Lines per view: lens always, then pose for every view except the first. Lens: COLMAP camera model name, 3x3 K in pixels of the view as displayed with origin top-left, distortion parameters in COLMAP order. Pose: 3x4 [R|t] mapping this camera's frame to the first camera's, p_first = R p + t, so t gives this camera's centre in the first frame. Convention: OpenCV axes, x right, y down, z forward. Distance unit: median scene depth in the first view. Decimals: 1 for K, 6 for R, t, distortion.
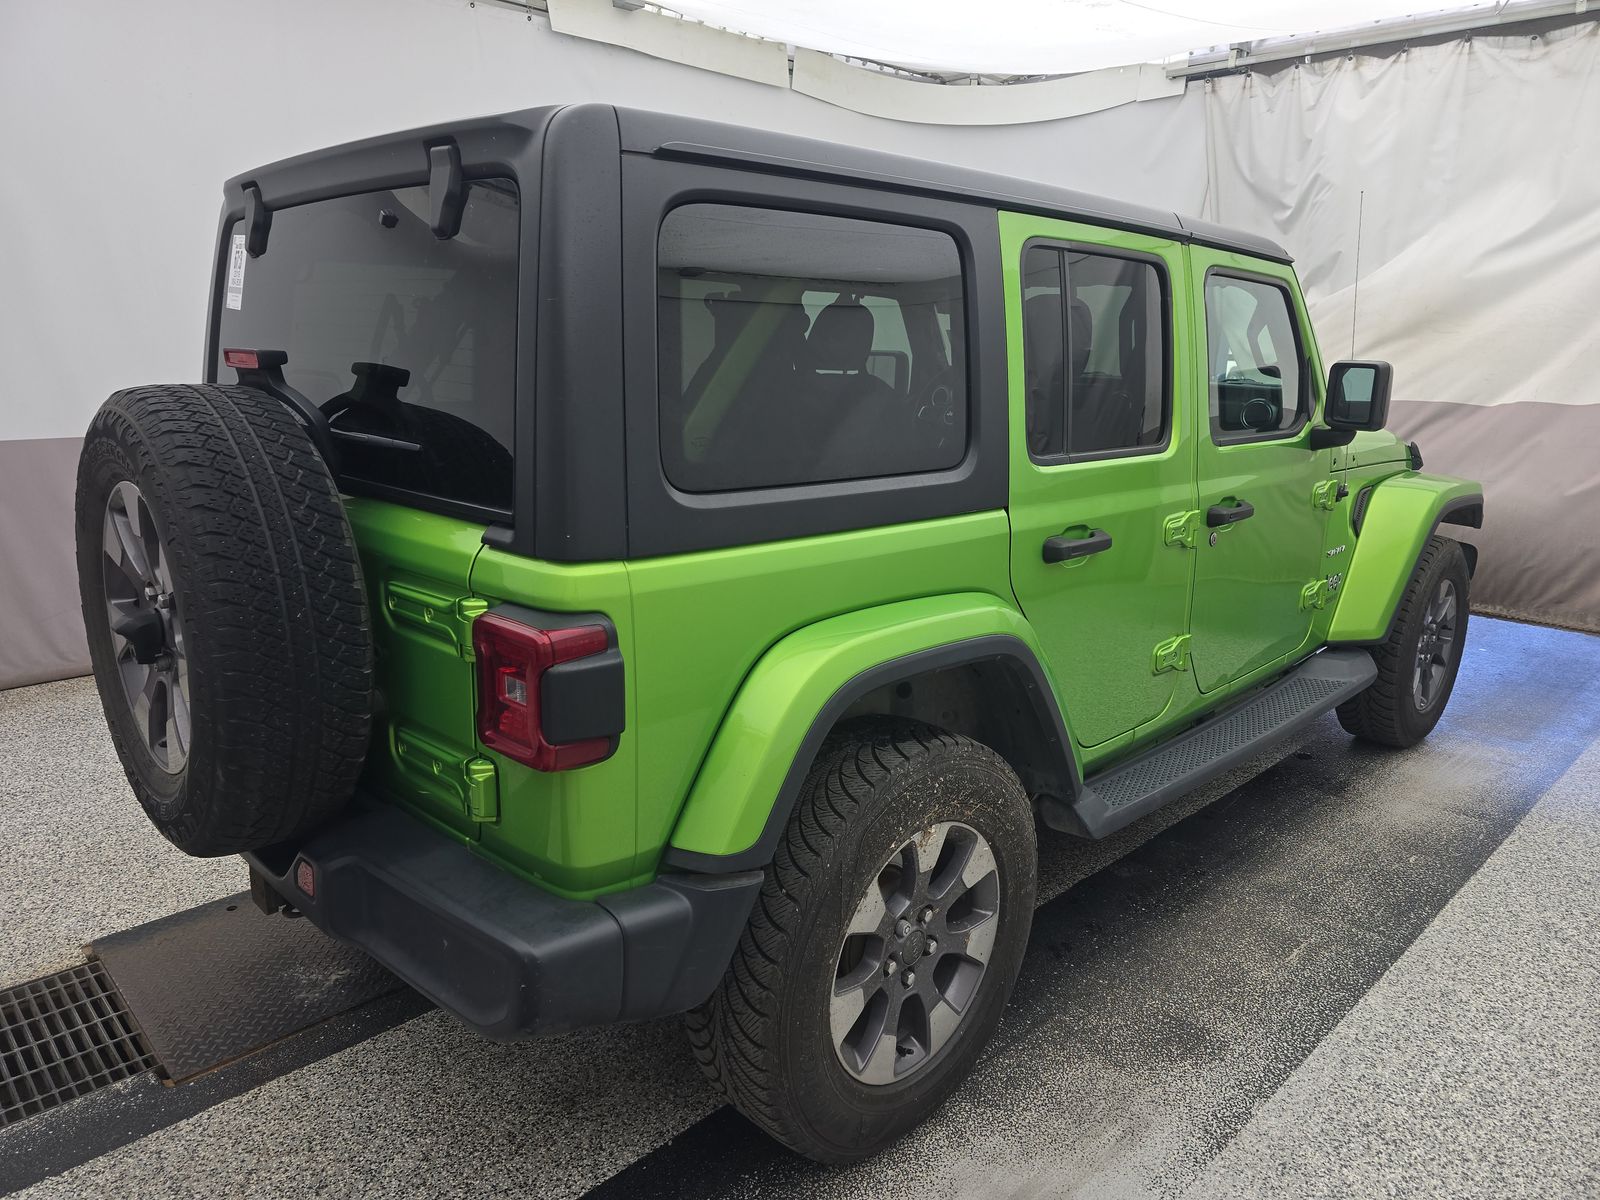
lens RADIAL K [[1089.7, 0, 800.0], [0, 1089.7, 600.0], [0, 0, 1]] dist [0.037945, -0.044153]
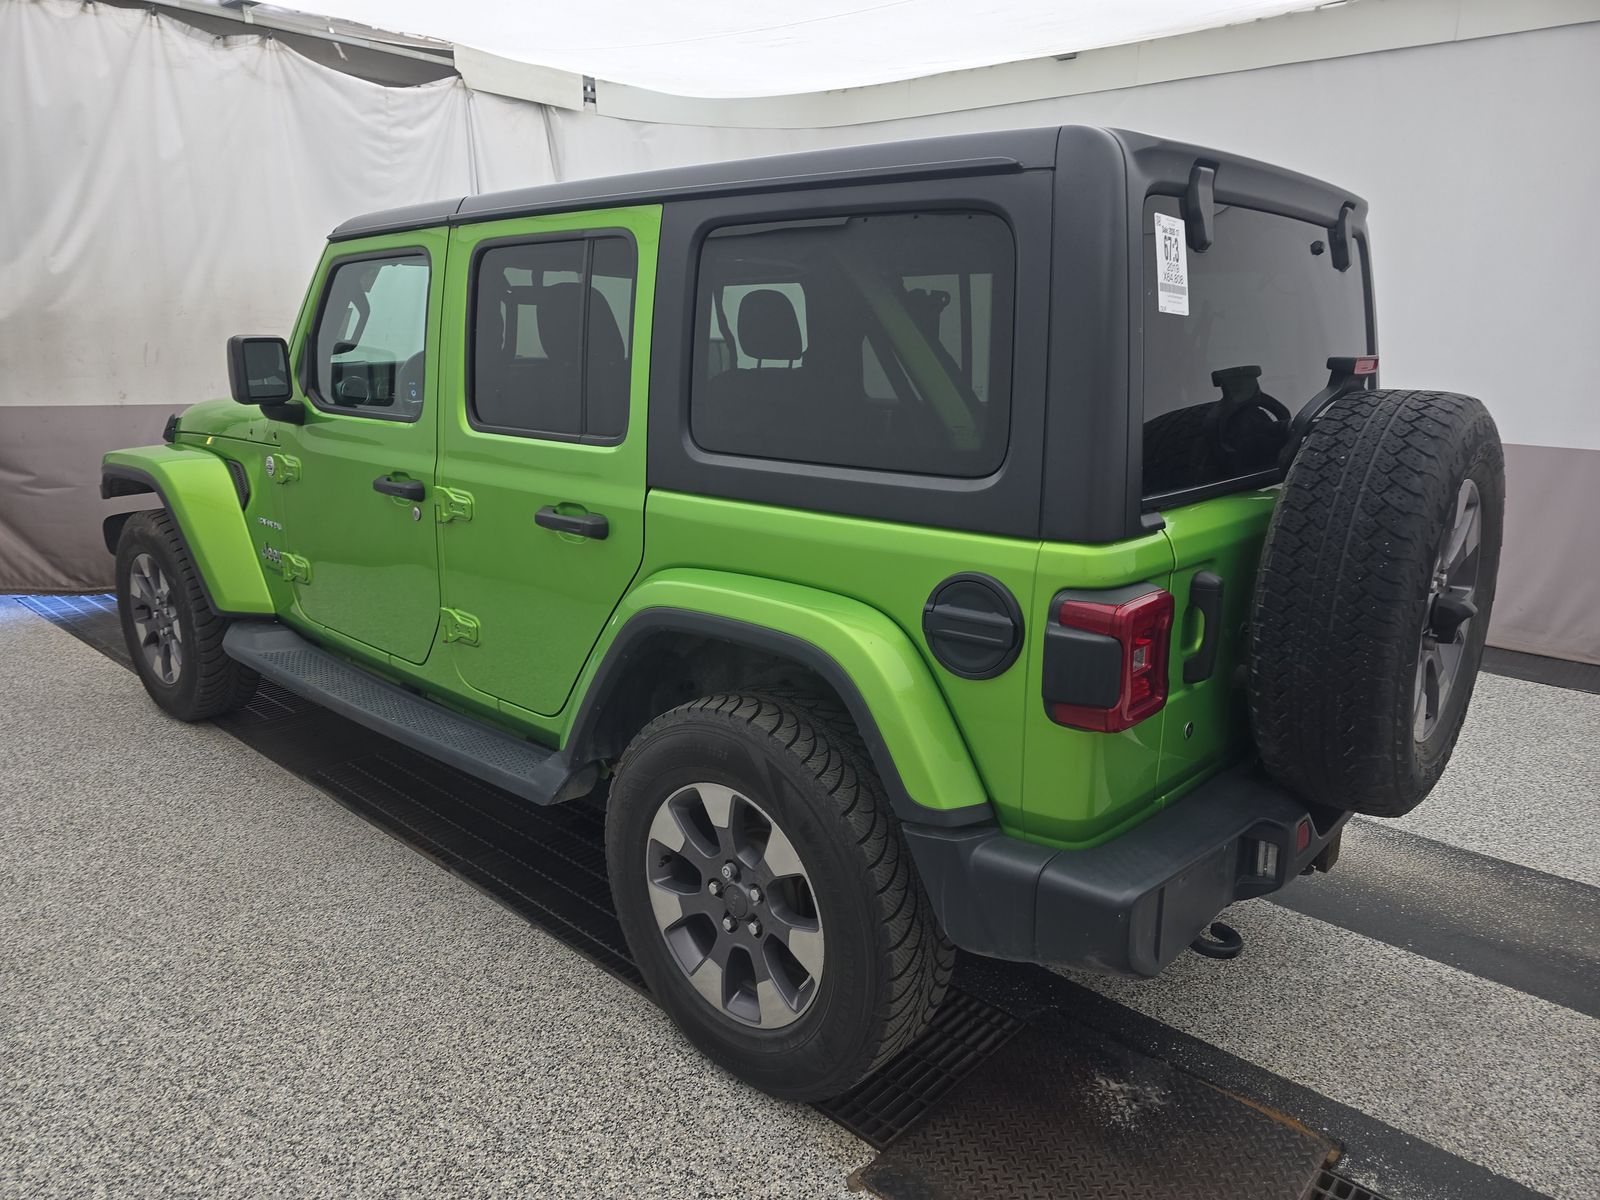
lens RADIAL K [[1089.7, 0, 800.0], [0, 1089.7, 600.0], [0, 0, 1]] dist [0.037945, -0.044153]
pose [[-0.074009, -0.273319, 0.959072, -1.324313], [0.243302, 0.927701, 0.283153, -0.371524], [-0.967123, 0.254300, -0.002159, 1.341225]]
